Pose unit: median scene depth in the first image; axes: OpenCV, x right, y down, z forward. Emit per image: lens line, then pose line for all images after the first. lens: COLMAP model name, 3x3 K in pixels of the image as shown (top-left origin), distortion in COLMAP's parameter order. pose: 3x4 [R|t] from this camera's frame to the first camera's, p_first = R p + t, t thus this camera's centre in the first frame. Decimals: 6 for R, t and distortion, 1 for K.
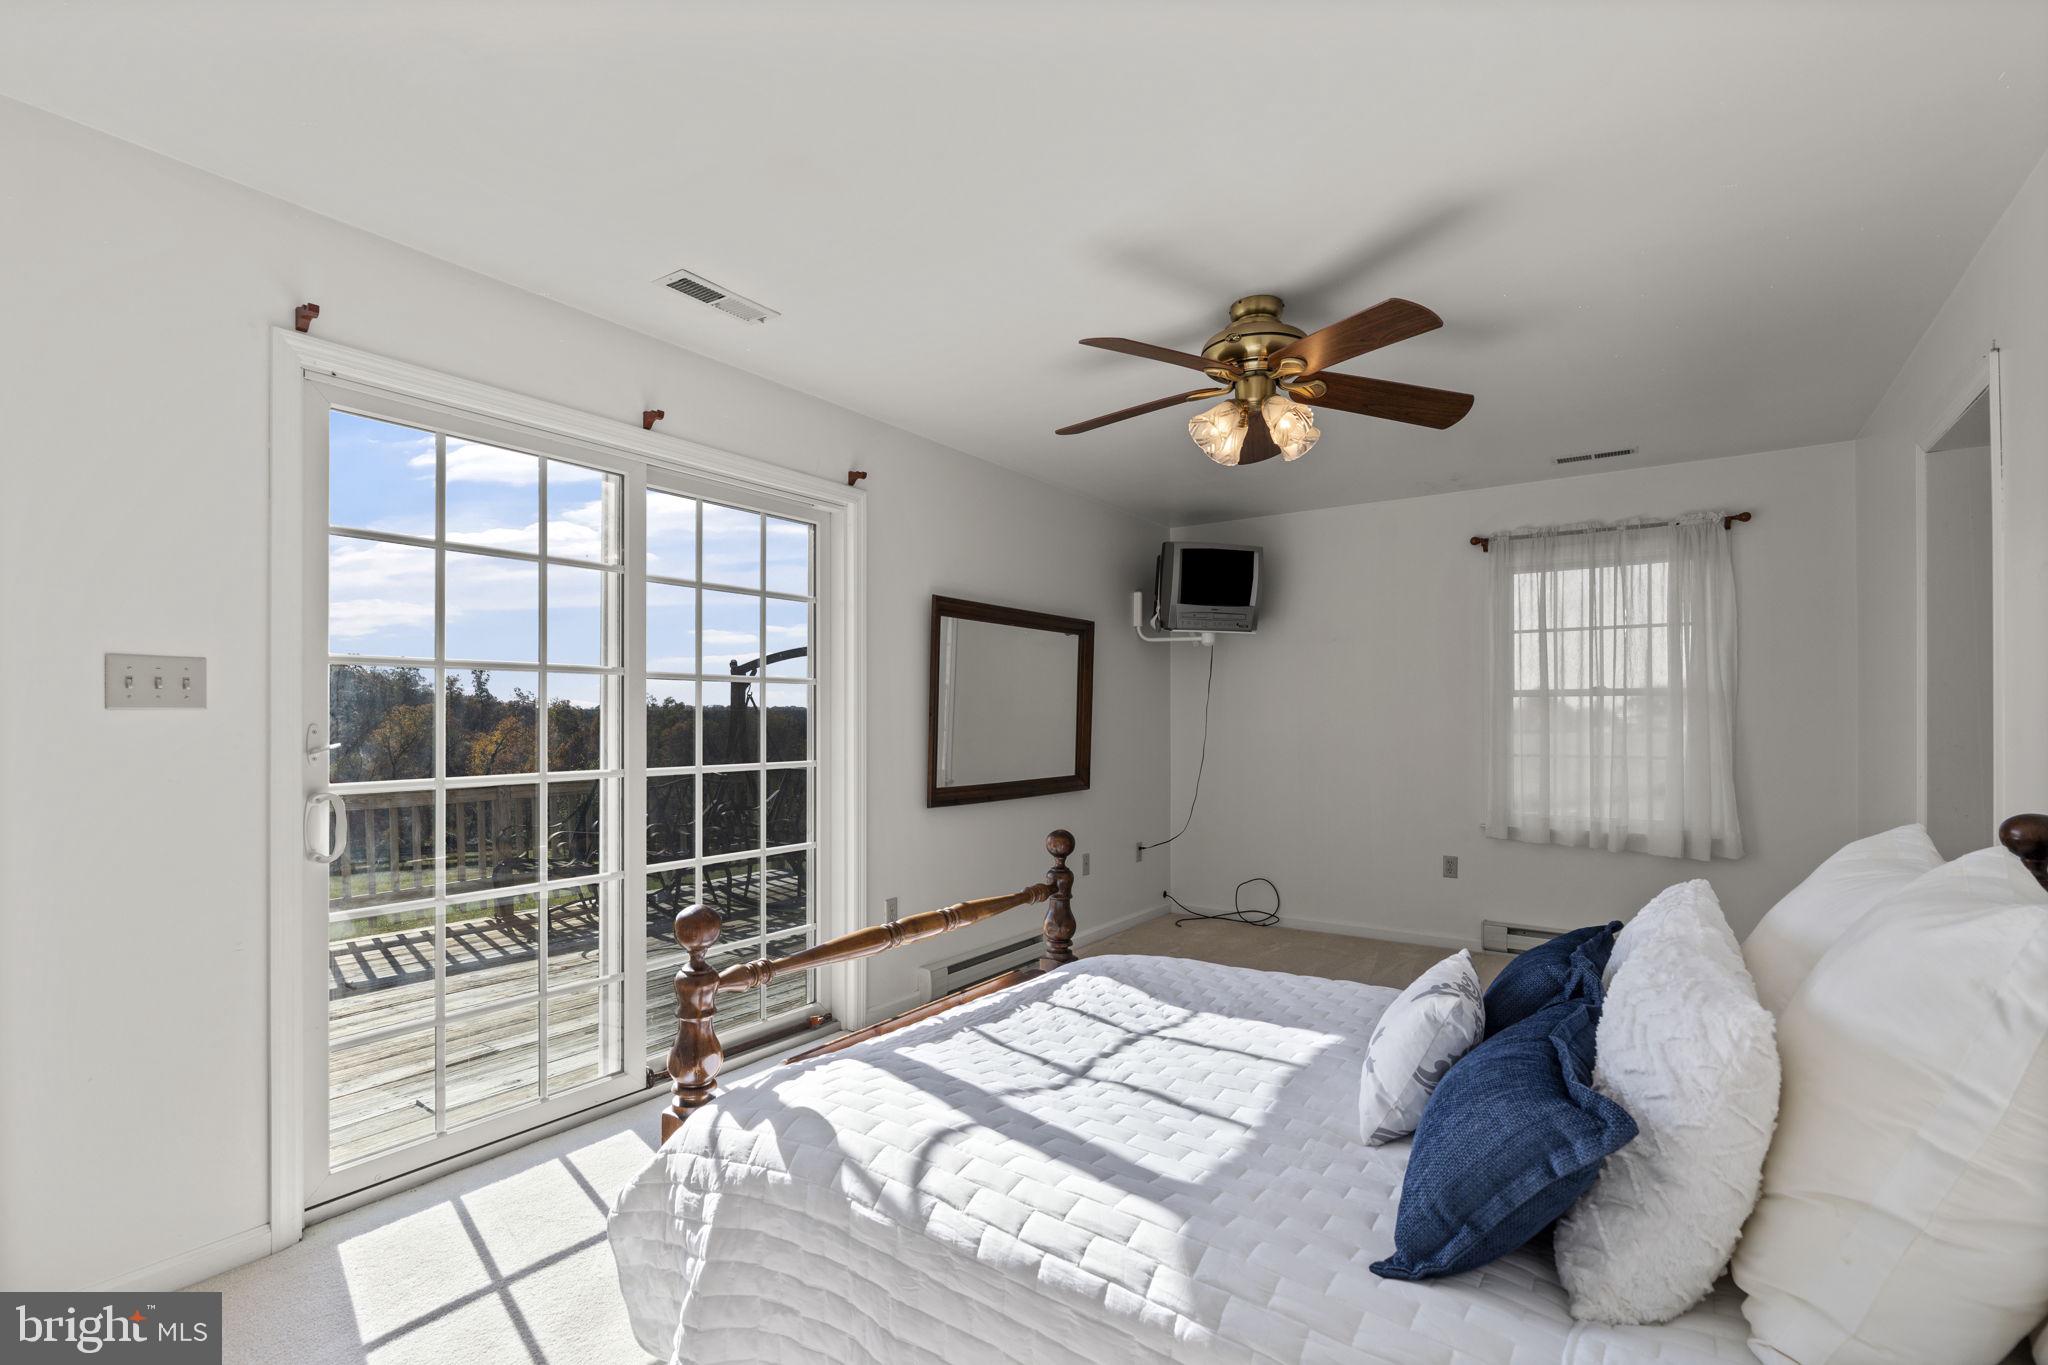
lens RADIAL K [[919.7, 0, 1011.3], [0, 919.7, 689.8], [0, 0, 1]] dist [-0.020443, 0.006312]
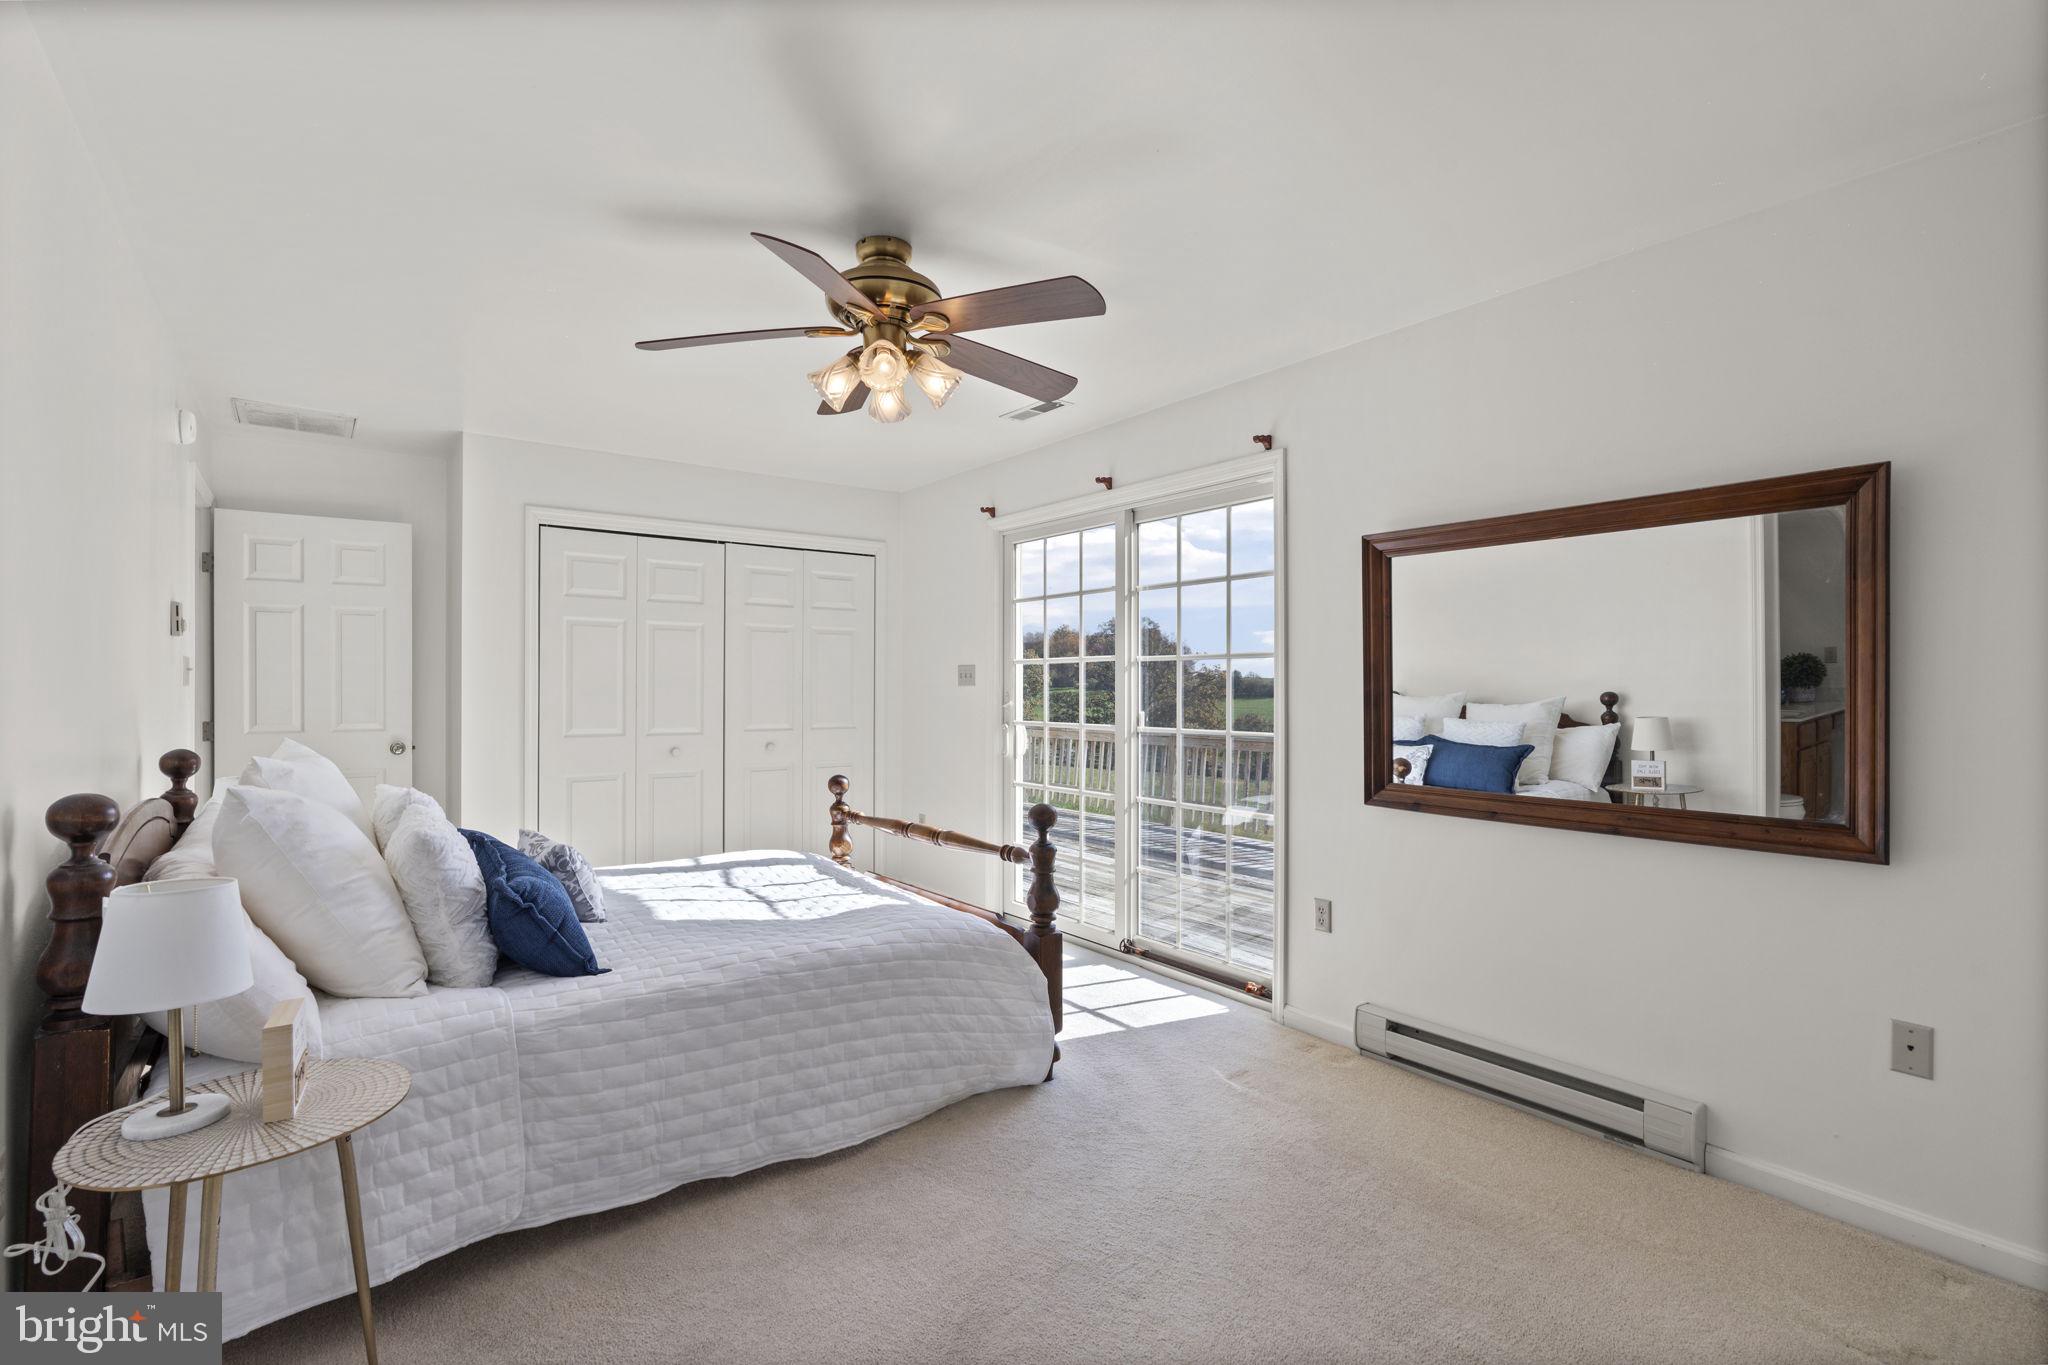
lens RADIAL K [[919.7, 0, 1011.3], [0, 919.7, 689.8], [0, 0, 1]] dist [-0.020443, 0.006312]
pose [[-0.291350, -0.016461, -0.956475, 0.883514], [0.003647, 0.999826, -0.018319, 0.050570], [0.956609, -0.008825, -0.291240, 1.094472]]
